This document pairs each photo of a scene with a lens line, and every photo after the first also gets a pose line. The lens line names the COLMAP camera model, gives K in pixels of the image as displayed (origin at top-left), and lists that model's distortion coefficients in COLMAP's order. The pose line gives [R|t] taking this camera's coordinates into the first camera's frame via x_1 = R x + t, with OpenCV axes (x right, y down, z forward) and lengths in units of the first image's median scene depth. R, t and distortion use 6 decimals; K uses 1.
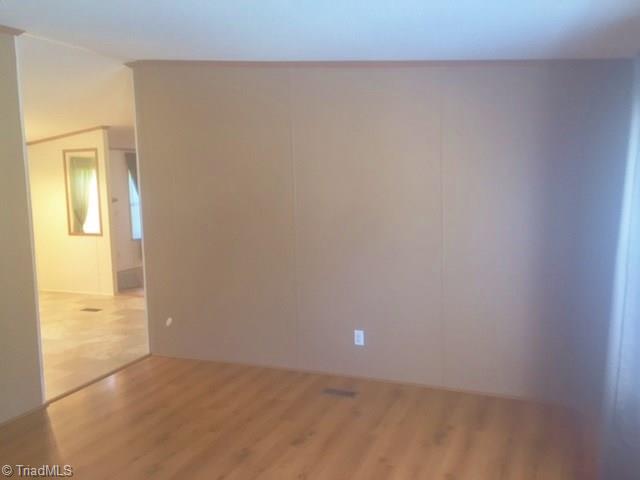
lens RADIAL K [[550.7, 0, 321.7], [0, 550.7, 239.5], [0, 0, 1]] dist [0.058985, -0.073132]
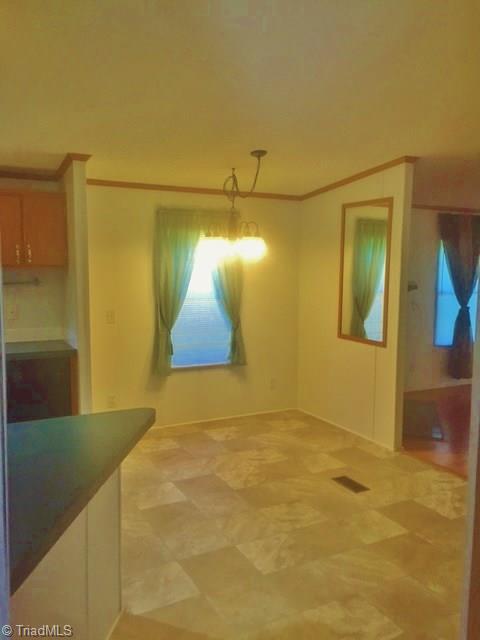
lens RADIAL K [[550.7, 0, 231.2], [0, 550.7, 340.6], [0, 0, 1]] dist [0.058985, -0.073132]
pose [[0.775385, 0.104889, -0.622717, -0.151730], [-0.080833, 0.994483, 0.066859, -0.037354], [0.626294, -0.001505, 0.779586, 0.423663]]
